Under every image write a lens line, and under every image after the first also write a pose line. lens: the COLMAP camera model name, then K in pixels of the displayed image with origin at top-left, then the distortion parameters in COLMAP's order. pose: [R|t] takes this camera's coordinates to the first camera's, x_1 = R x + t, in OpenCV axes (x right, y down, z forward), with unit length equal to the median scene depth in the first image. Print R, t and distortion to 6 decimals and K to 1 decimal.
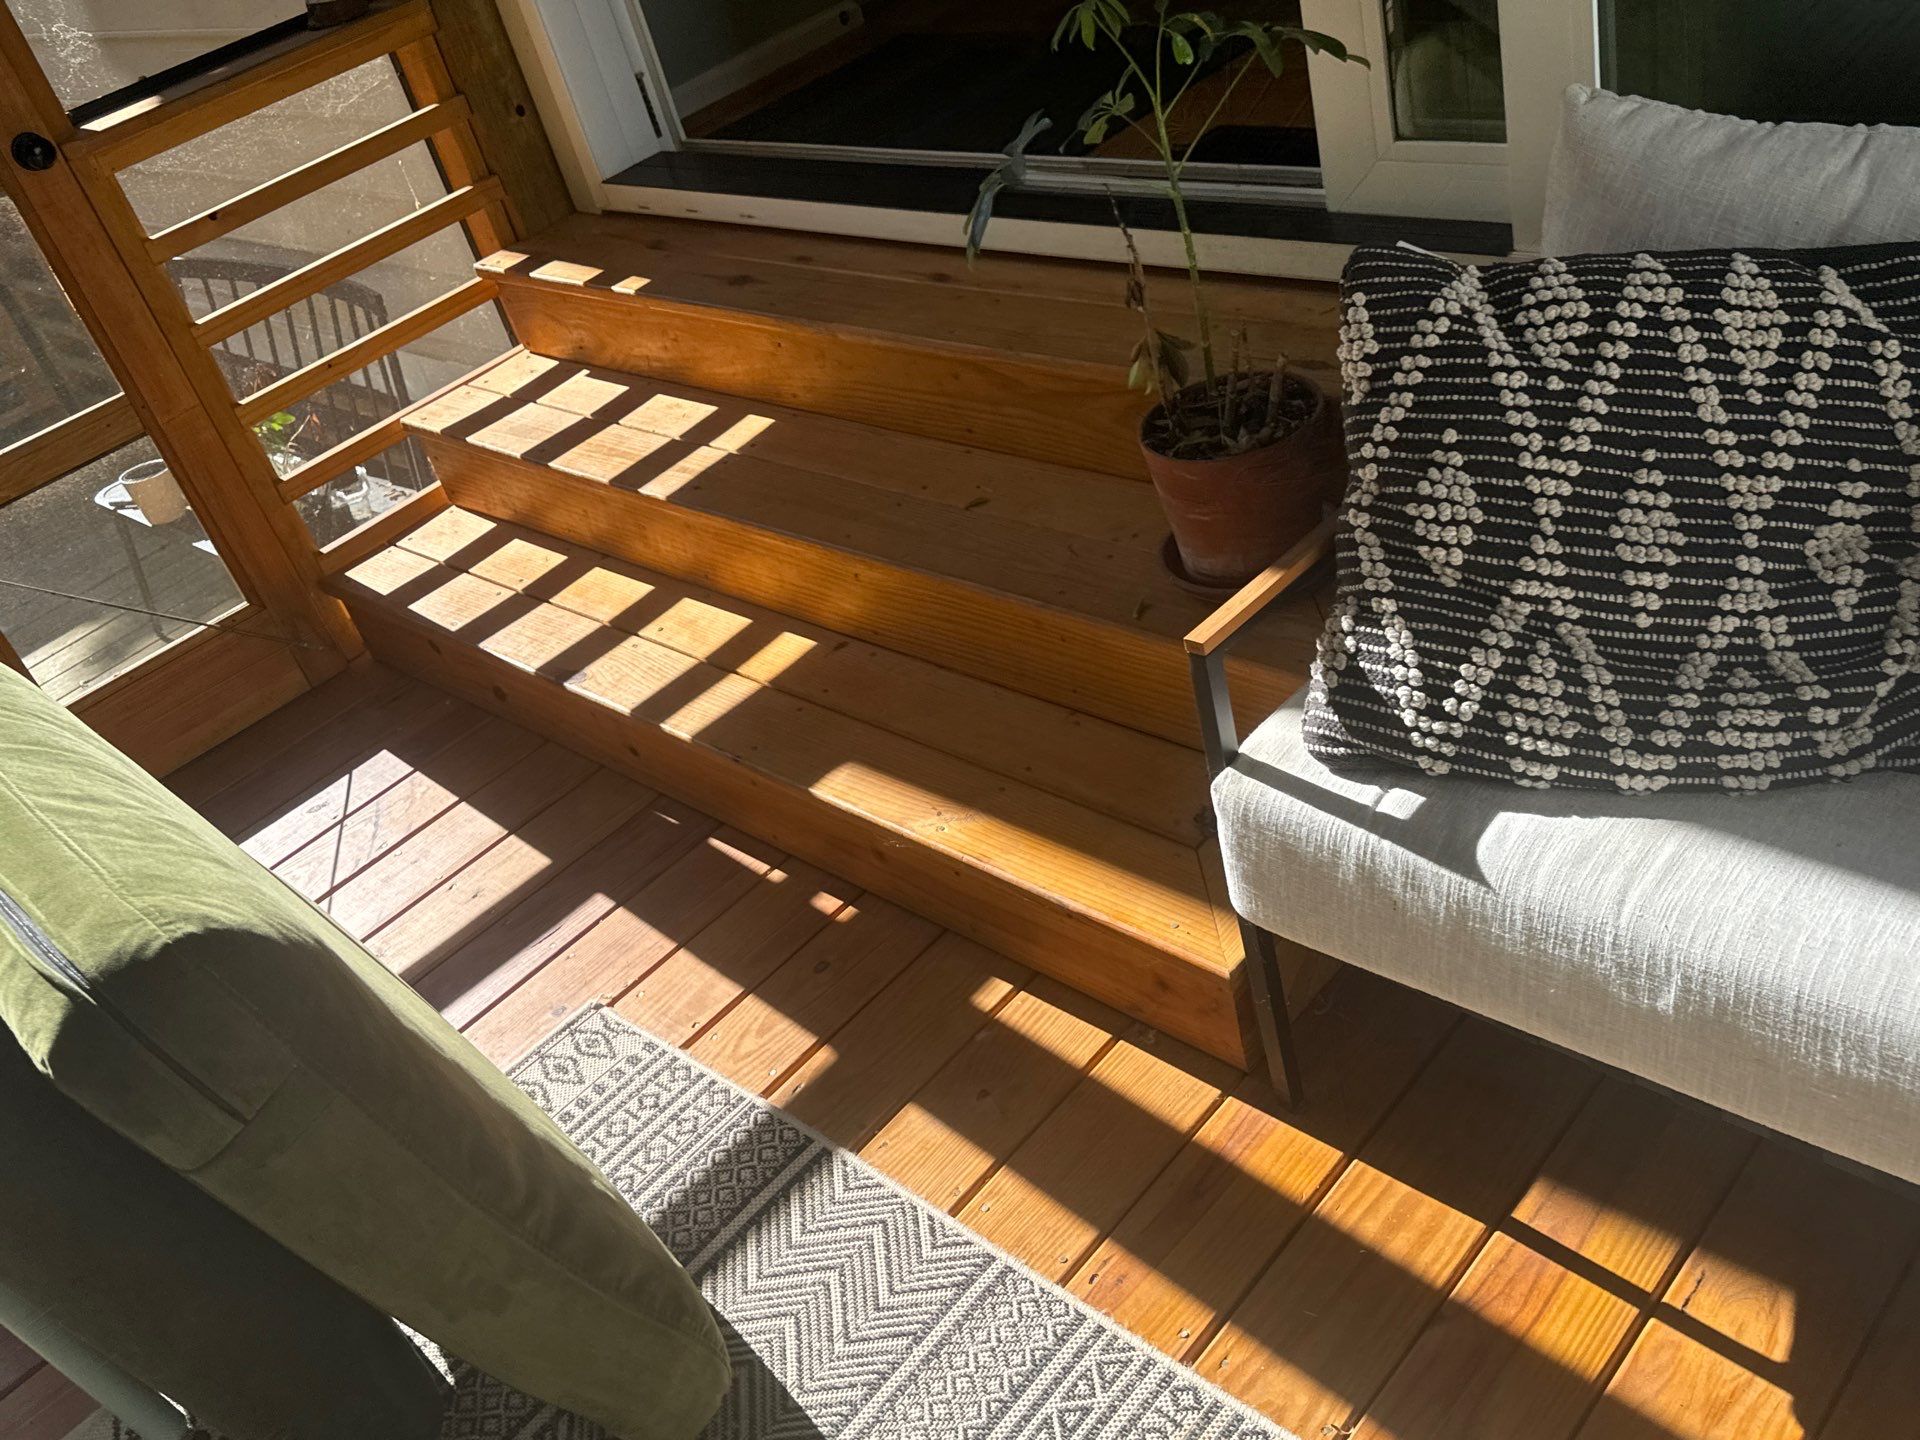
lens RADIAL K [[1682.3, 0, 972.2], [0, 1682.3, 744.9], [0, 0, 1]] dist [0.067435, -0.049920]
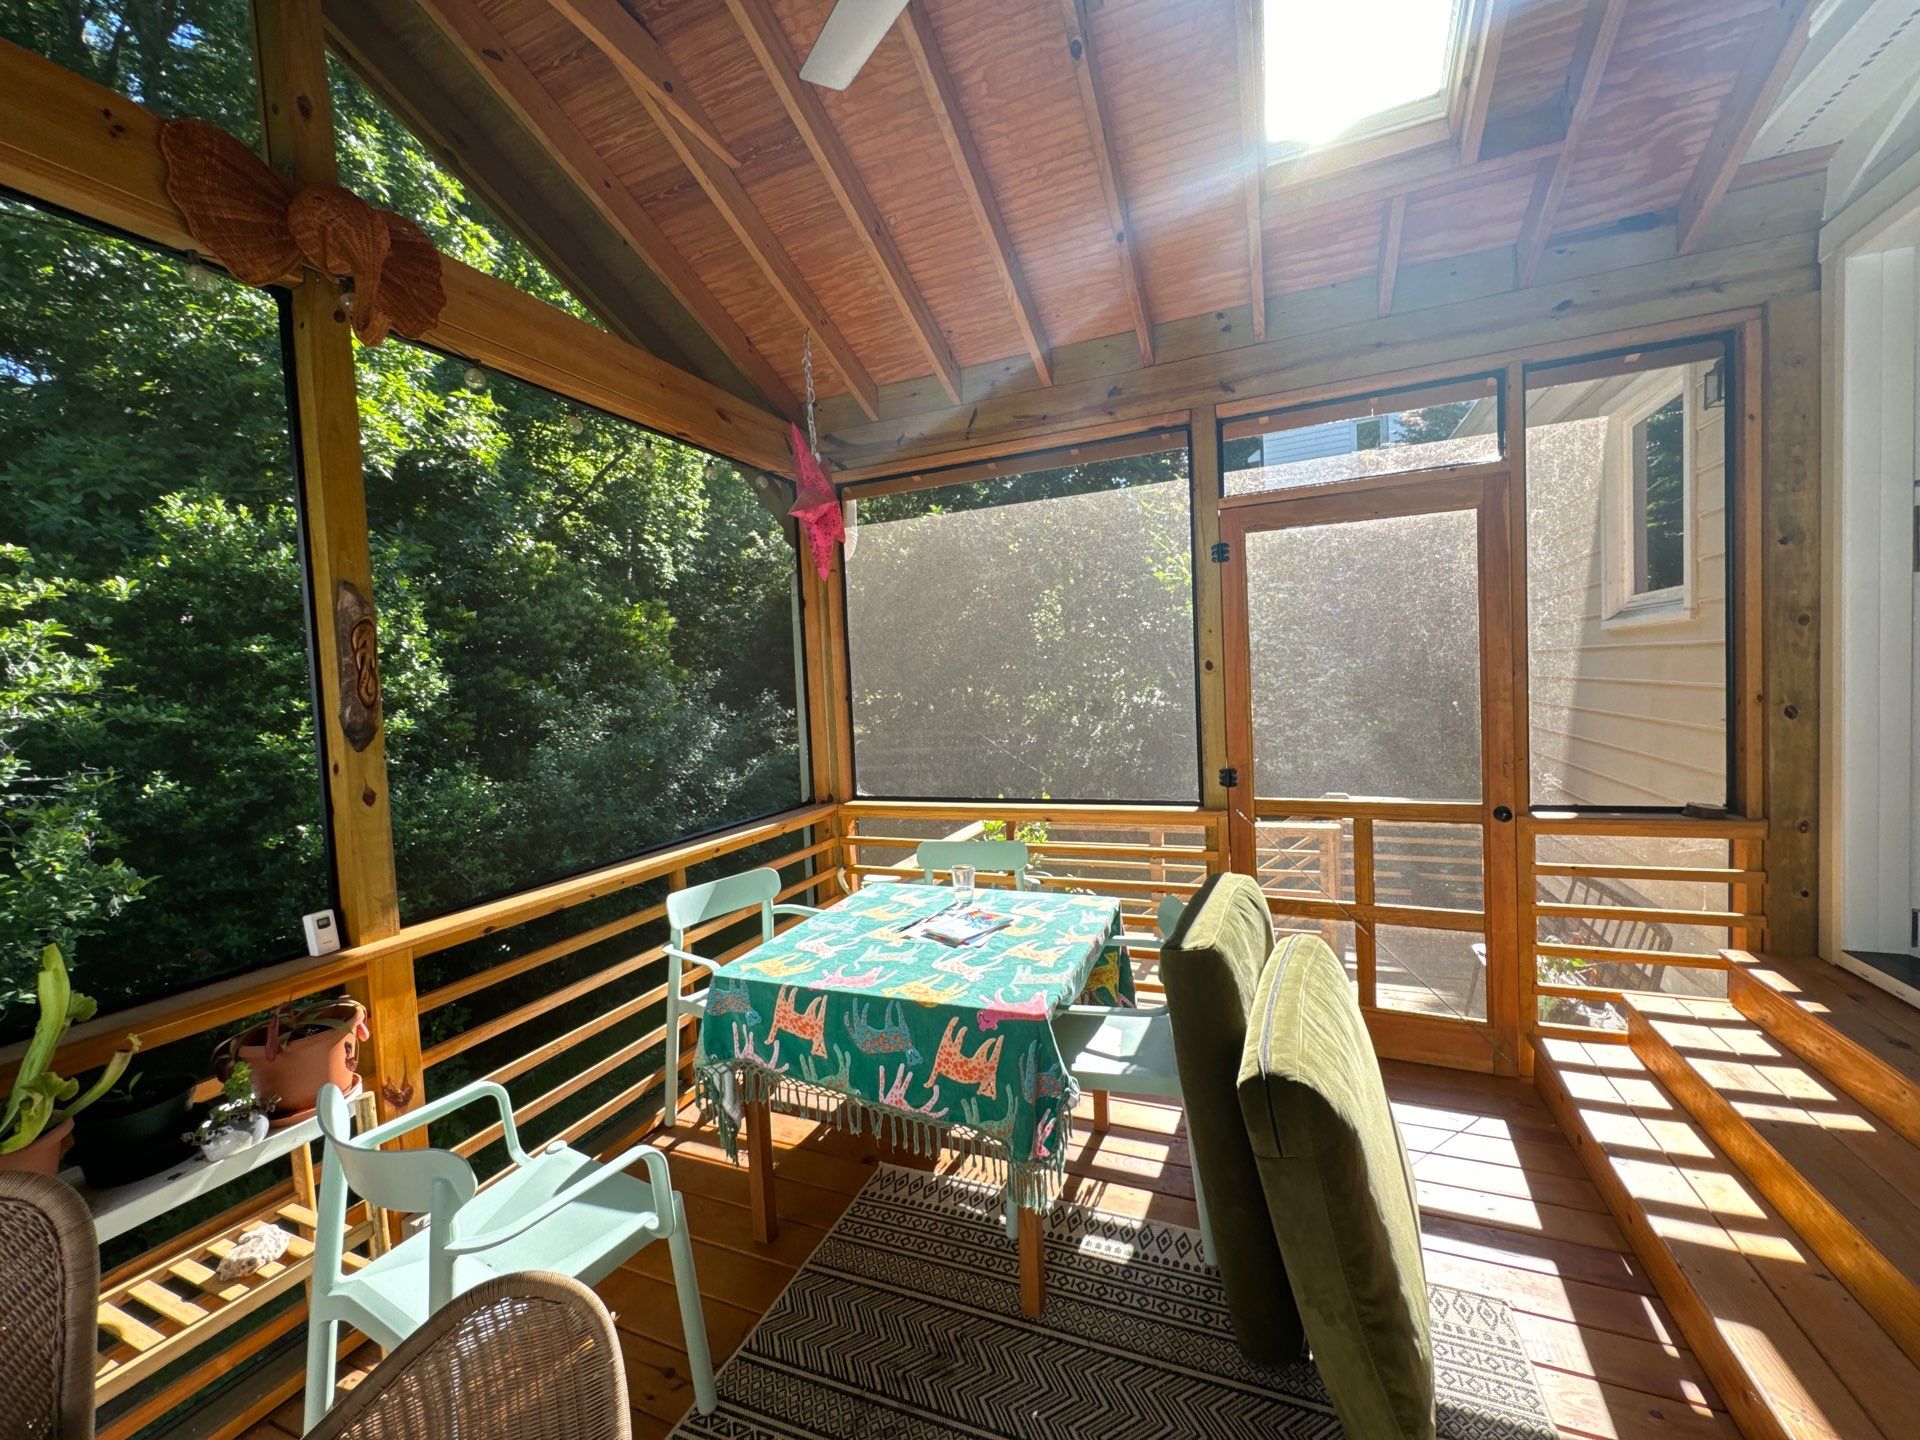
lens RADIAL K [[765.5, 0, 959.4], [0, 765.5, 720.0], [0, 0, 1]] dist [-0.003225, 0.000221]
pose [[0.326080, 0.260973, -0.908606, 0.171686], [-0.579510, 0.814551, 0.025984, -0.039875], [0.746887, 0.518073, 0.416845, -0.123012]]
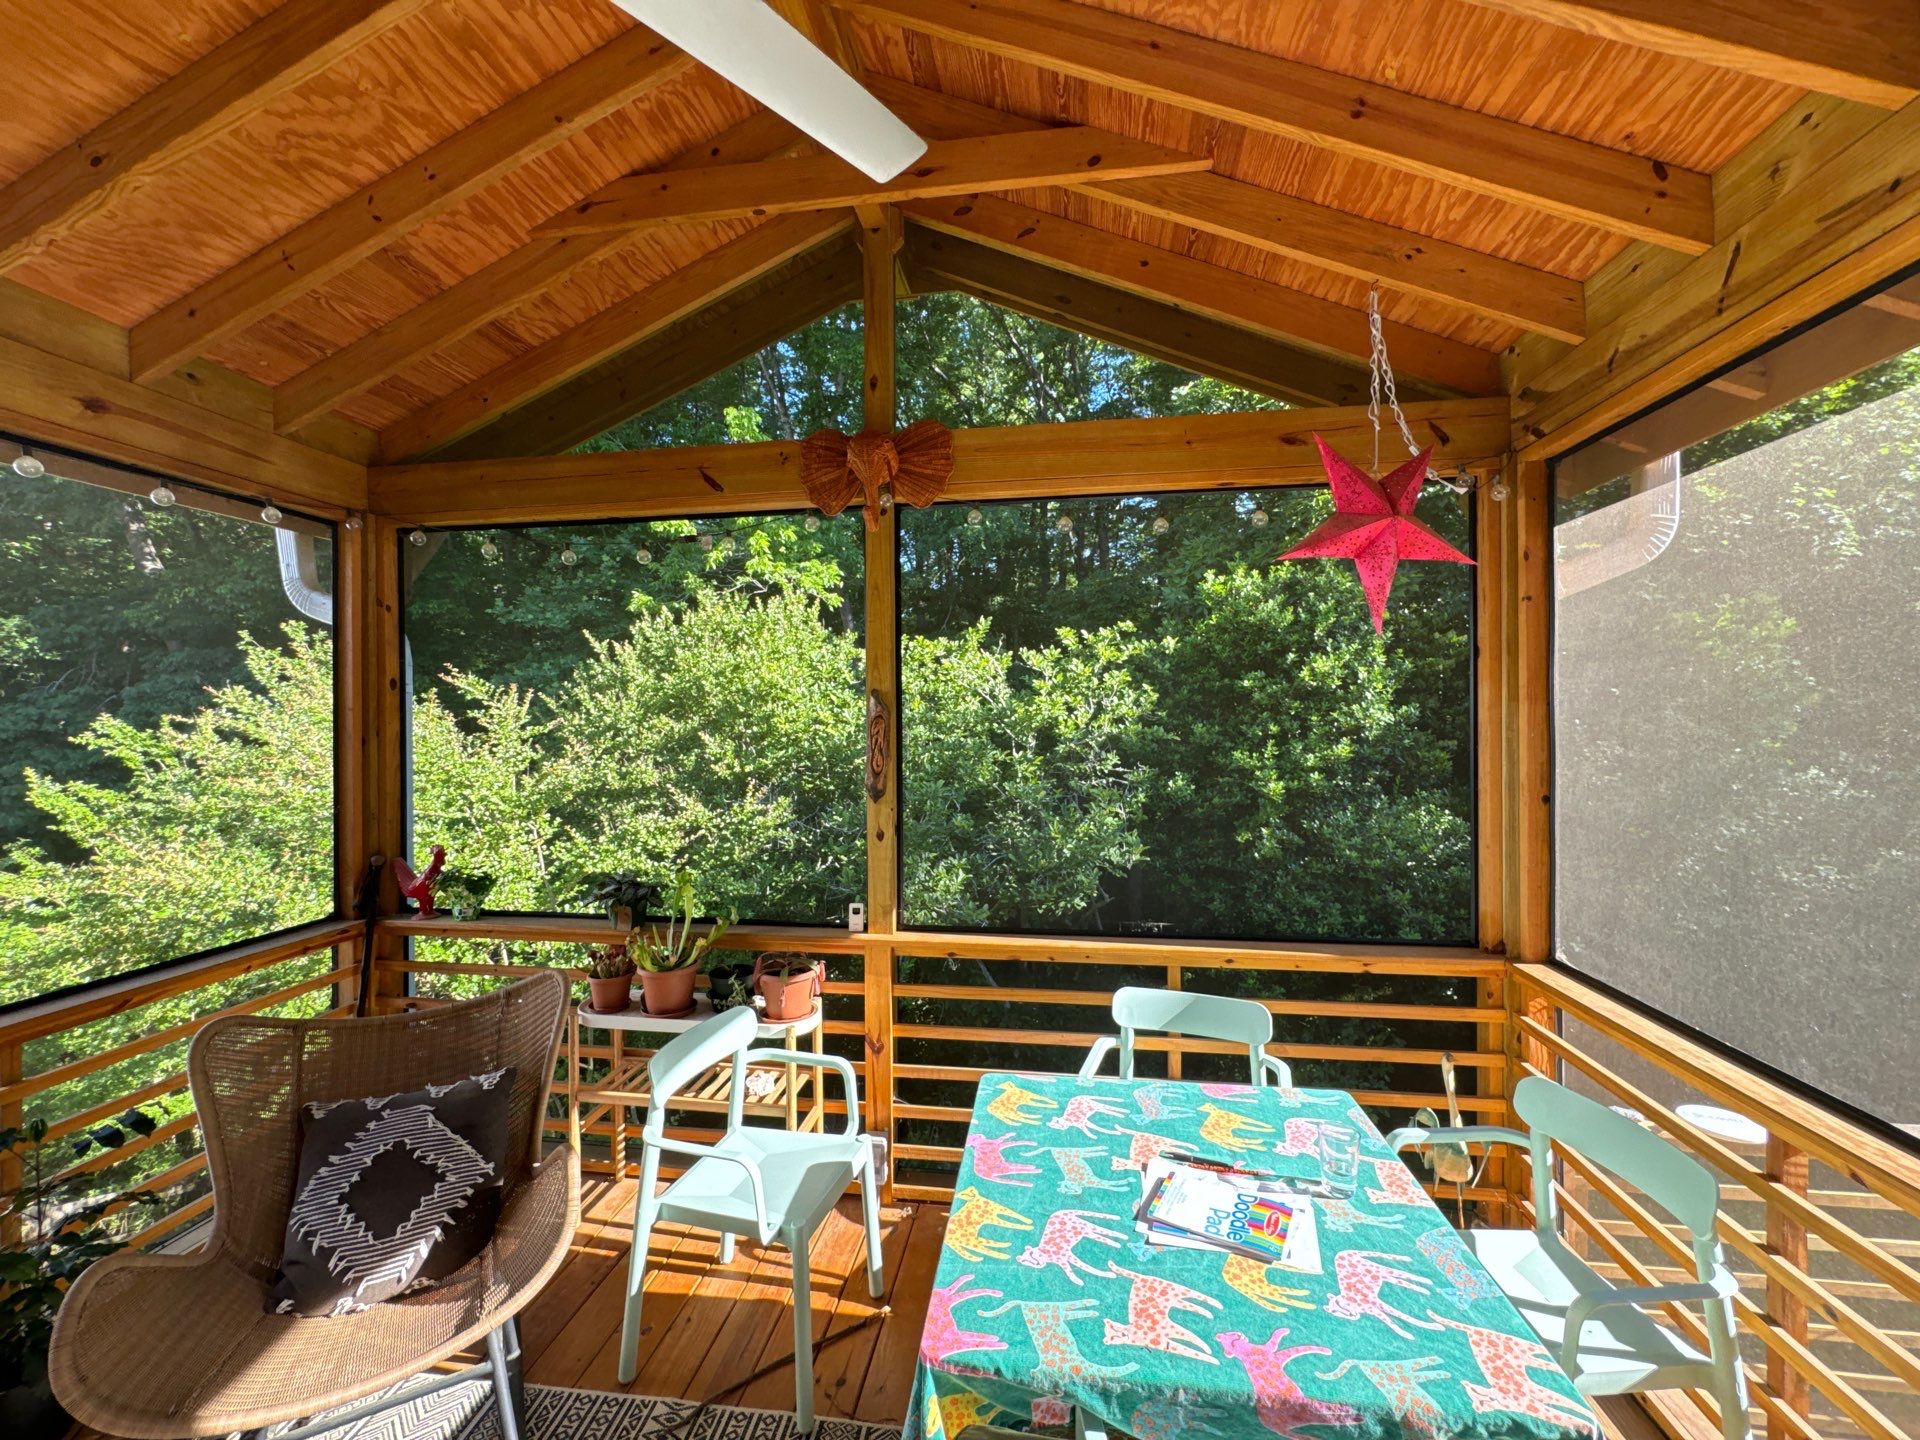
lens RADIAL K [[765.5, 0, 958.6], [0, 765.5, 719.1], [0, 0, 1]] dist [-0.003225, 0.000221]
pose [[-0.809992, 0.235977, -0.536869, -0.276472], [-0.164874, 0.786911, 0.594632, -0.485270], [0.562788, 0.570163, -0.598485, 0.503390]]
